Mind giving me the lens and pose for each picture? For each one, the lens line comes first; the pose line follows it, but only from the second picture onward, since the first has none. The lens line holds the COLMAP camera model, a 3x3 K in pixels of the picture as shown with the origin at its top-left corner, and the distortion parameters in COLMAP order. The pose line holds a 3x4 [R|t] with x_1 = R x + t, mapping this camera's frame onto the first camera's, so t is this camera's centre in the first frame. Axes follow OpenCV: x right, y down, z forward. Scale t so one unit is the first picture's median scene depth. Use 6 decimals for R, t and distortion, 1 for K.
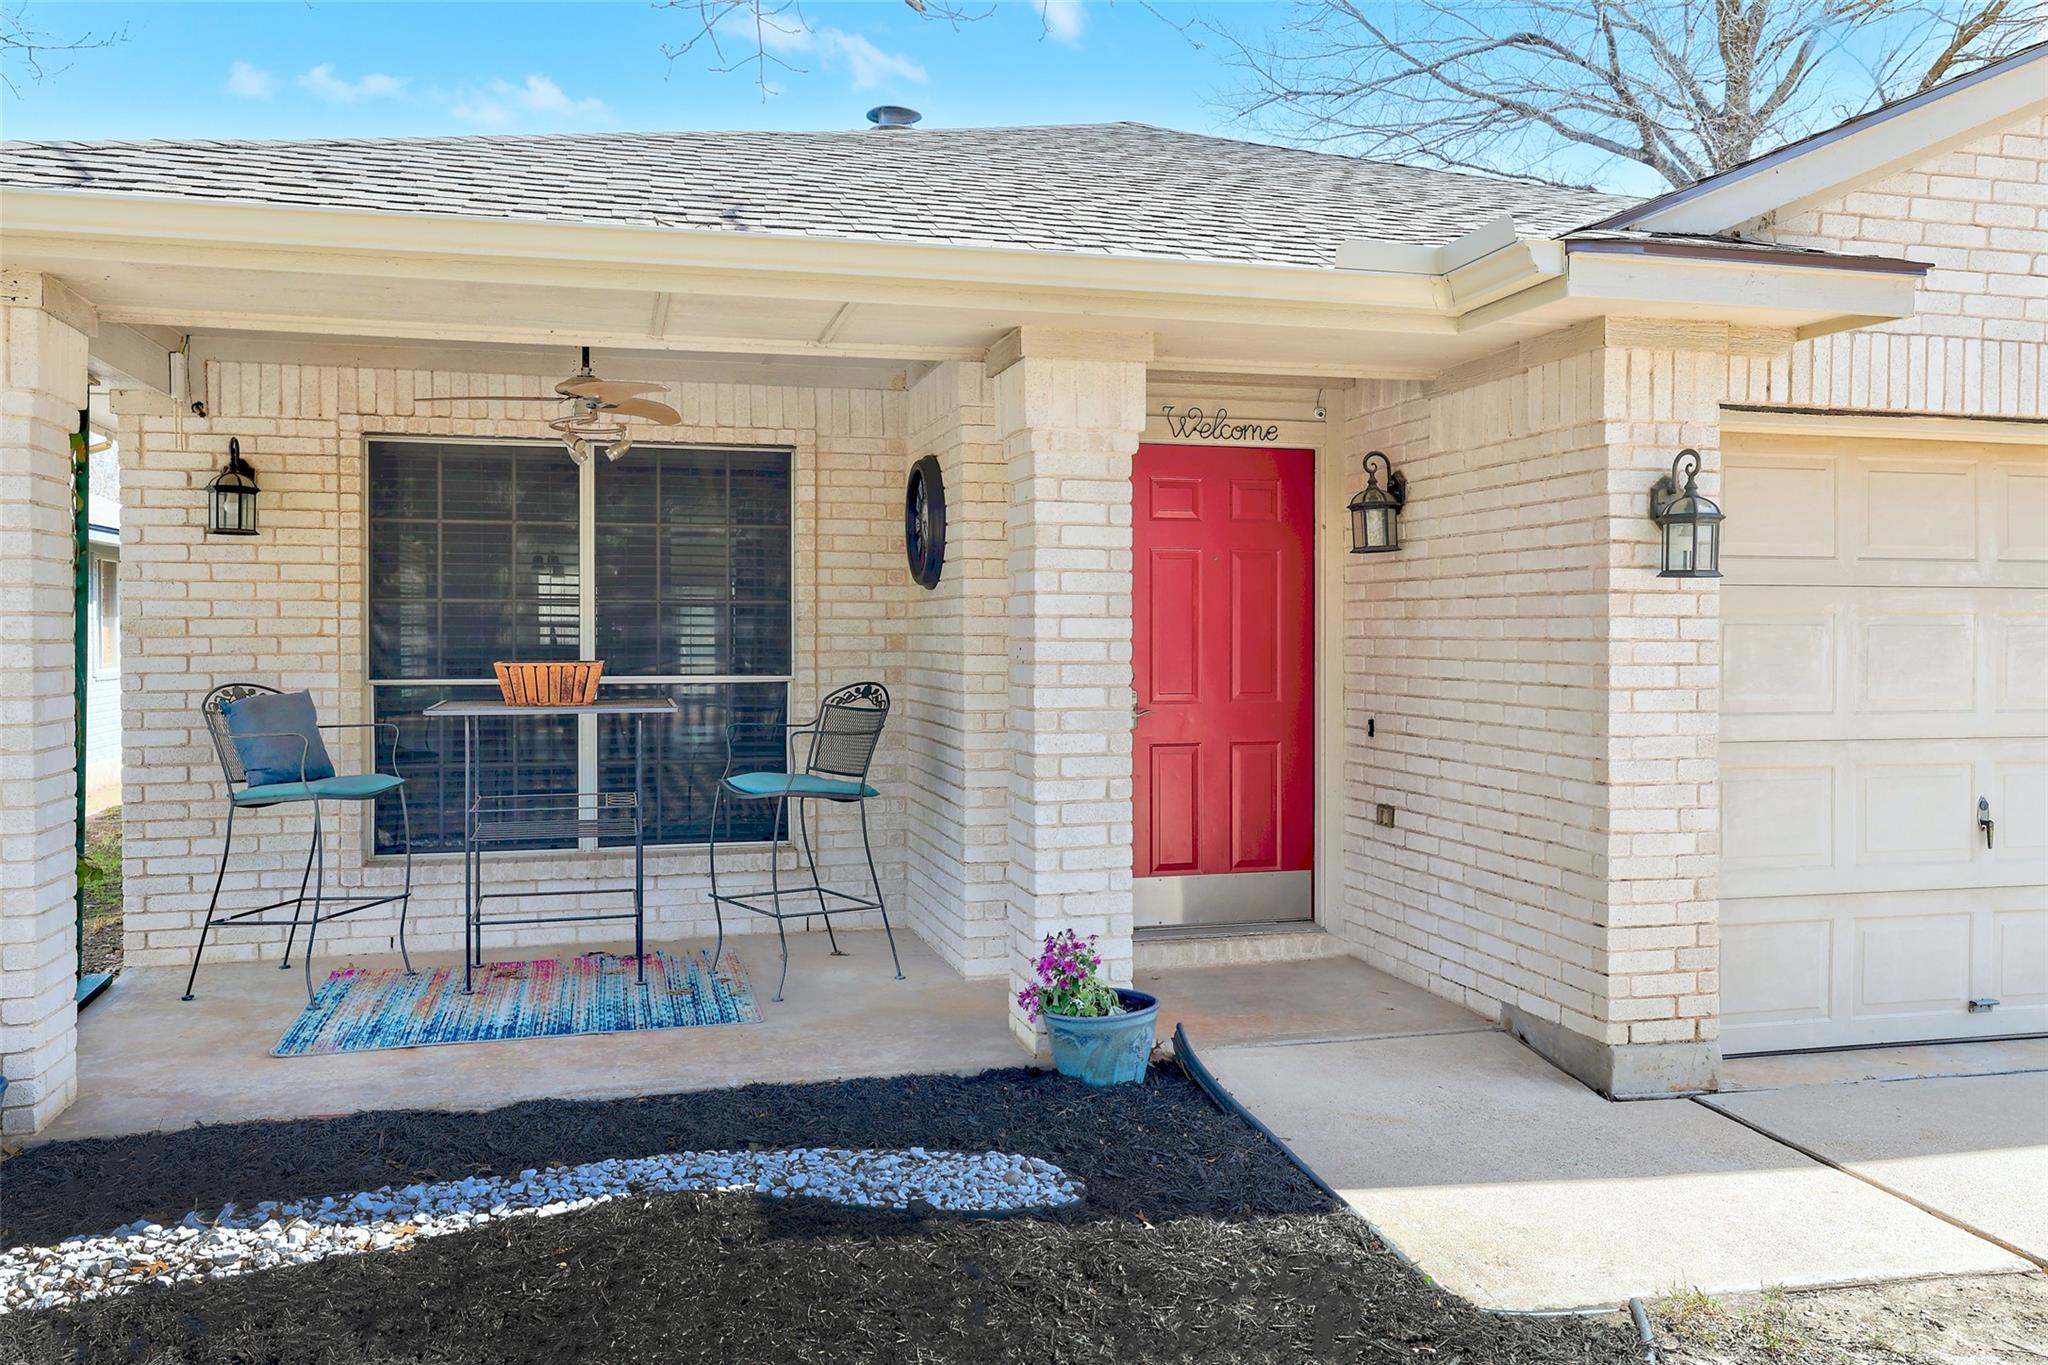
lens RADIAL K [[1584.7, 0, 1030.0], [0, 1584.7, 665.9], [0, 0, 1]] dist [-0.003731, 0.007812]
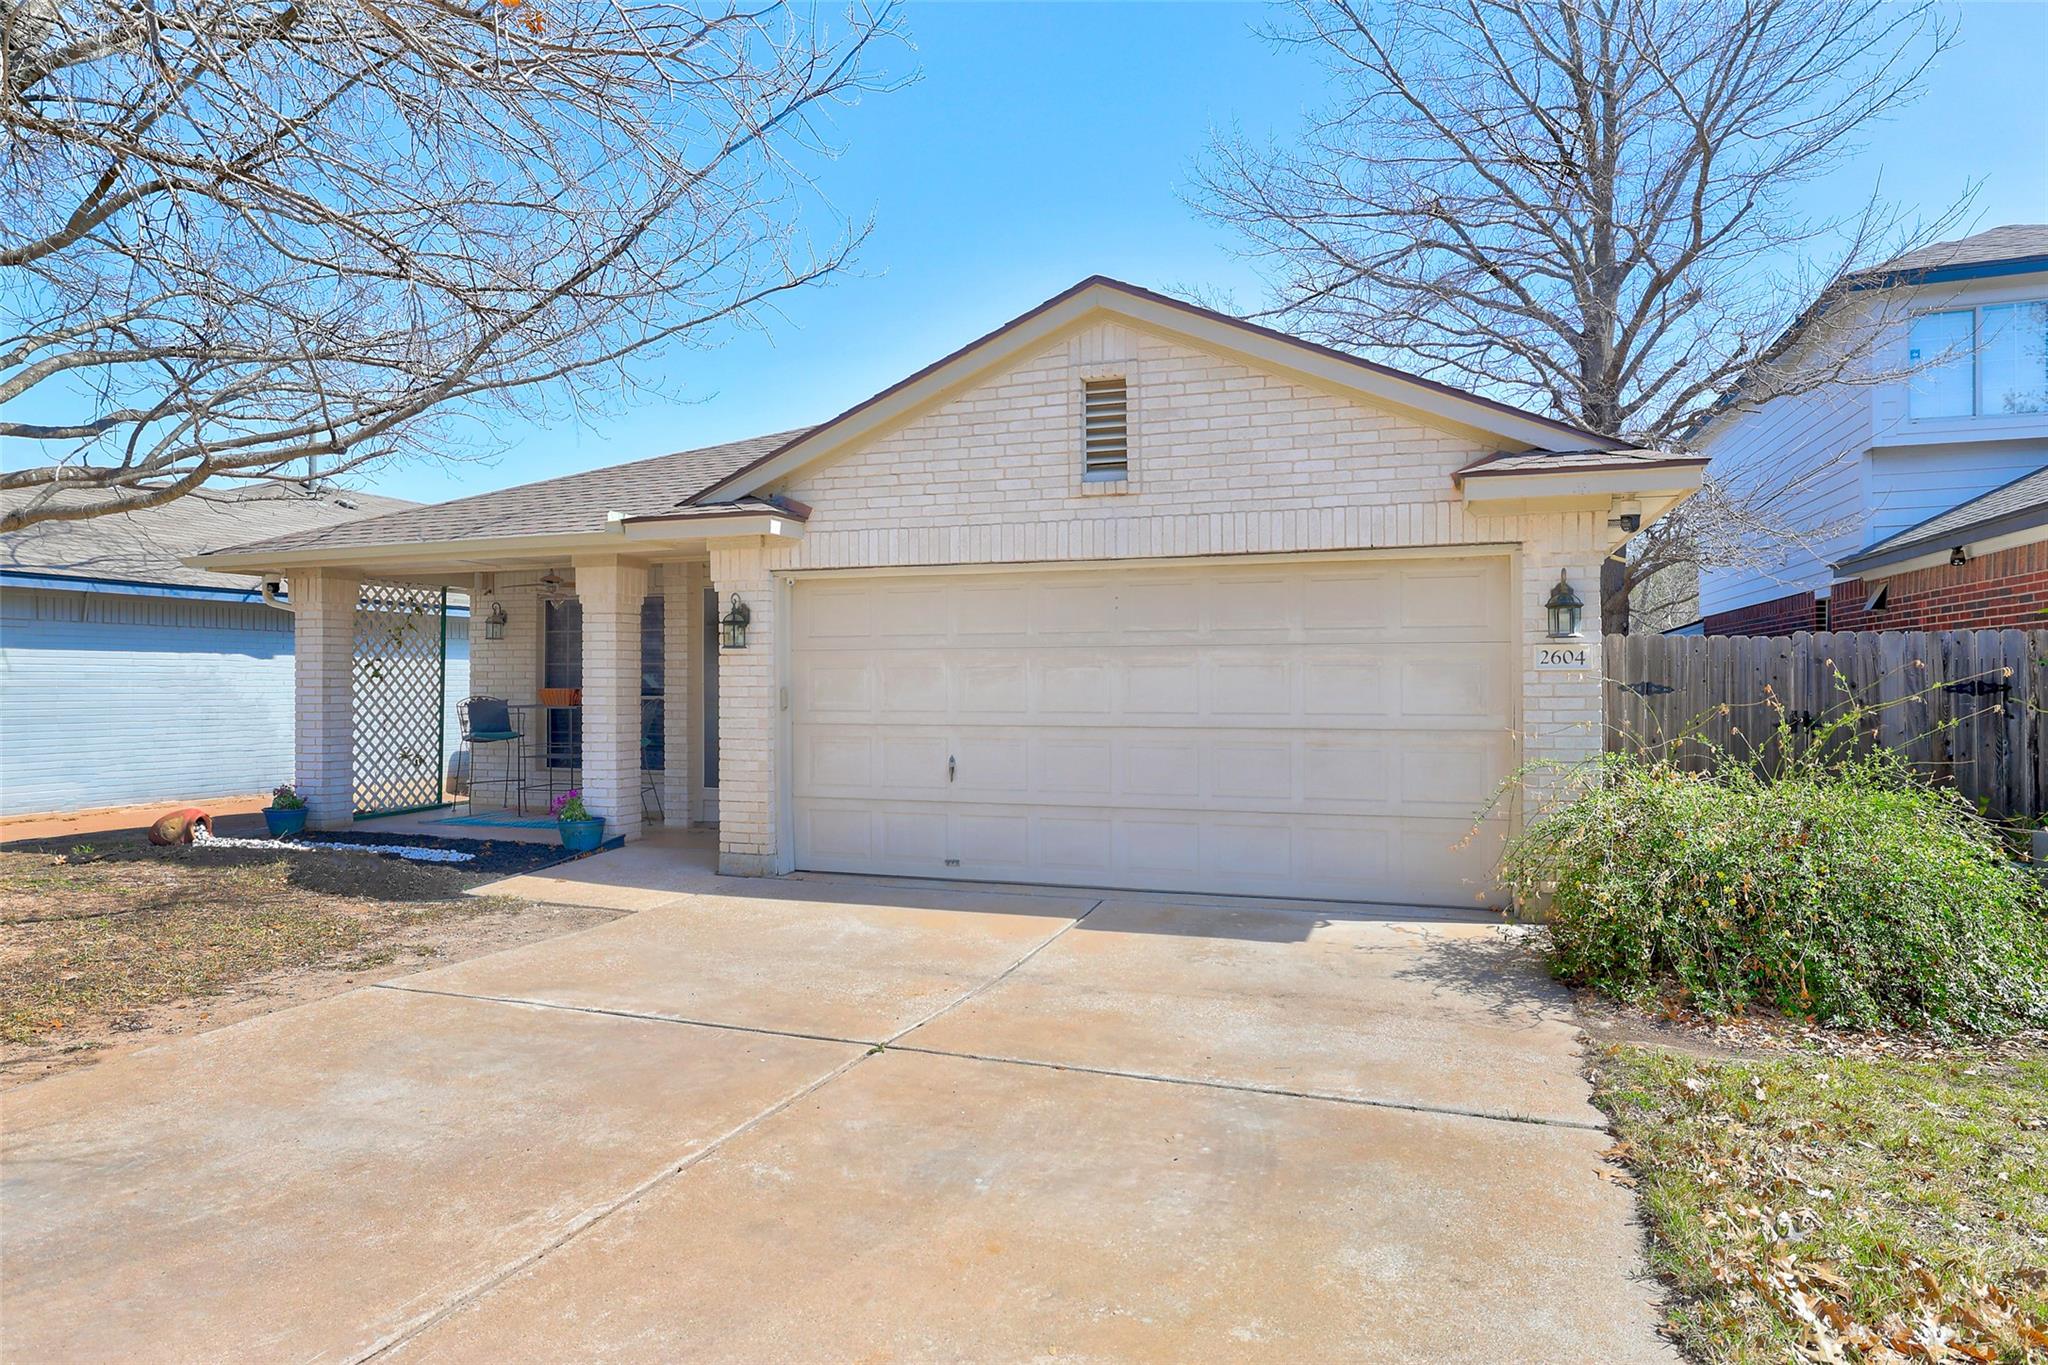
lens RADIAL K [[1227.7, 0, 1018.1], [0, 1227.7, 678.0], [0, 0, 1]] dist [-0.006383, -0.000316]
pose [[0.827542, -0.005332, -0.561379, 1.376967], [-0.008692, 0.999713, -0.022308, 0.018114], [0.561337, 0.023340, 0.827258, -0.190324]]
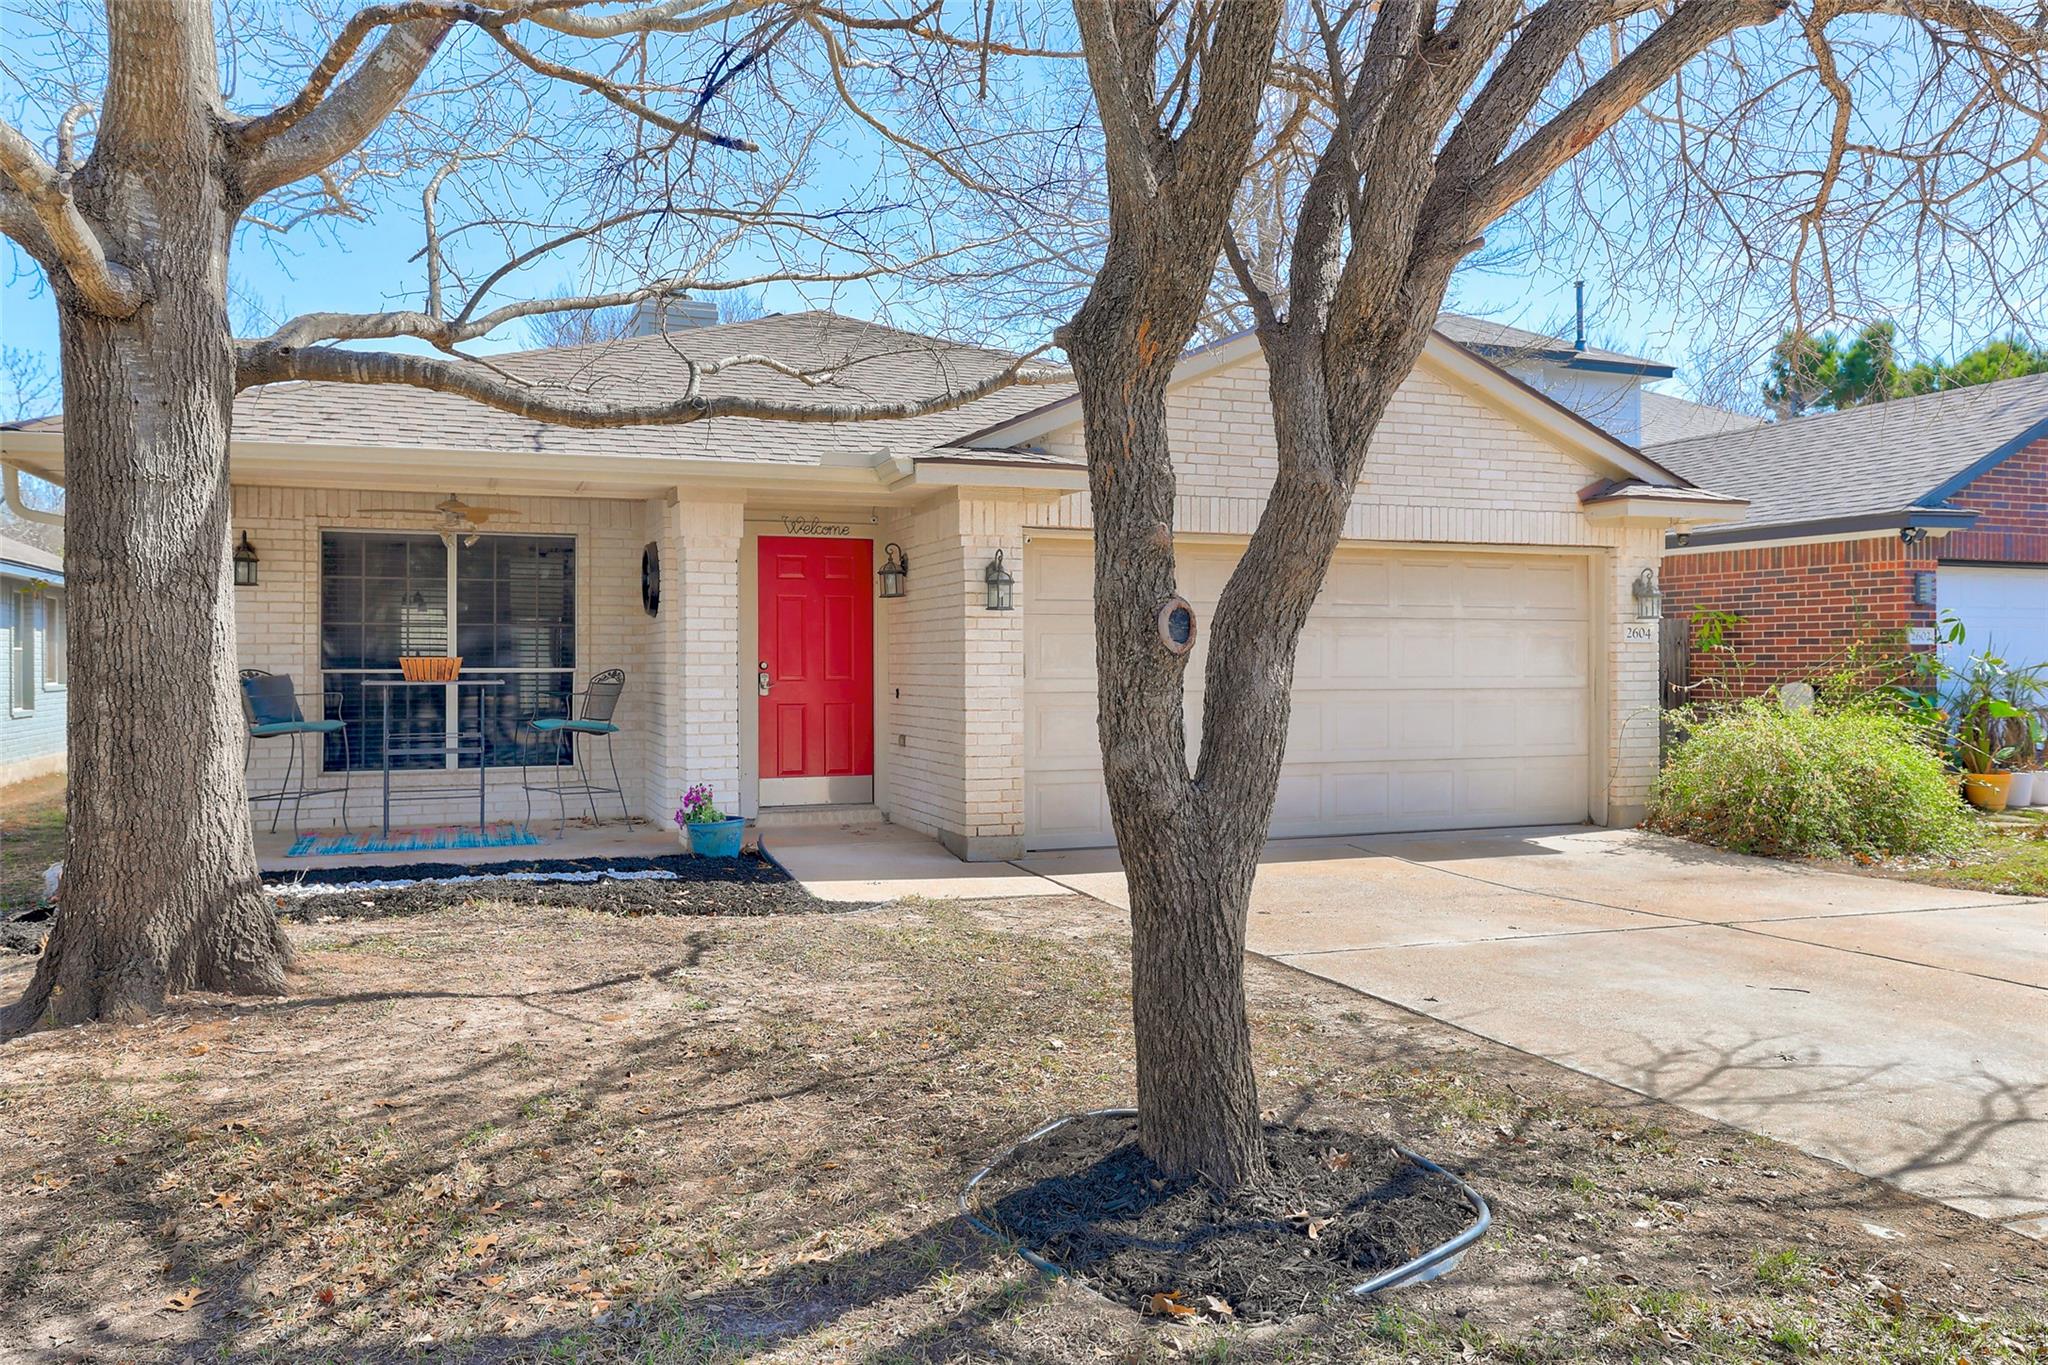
lens RADIAL K [[1450.5, 0, 1021.2], [0, 1450.5, 662.9], [0, 0, 1]] dist [-0.004160, 0.000717]
pose [[0.994023, -0.002678, 0.109140, 0.183731], [0.005057, 0.999755, -0.021526, 0.043105], [-0.109055, 0.021949, 0.993793, -0.710698]]
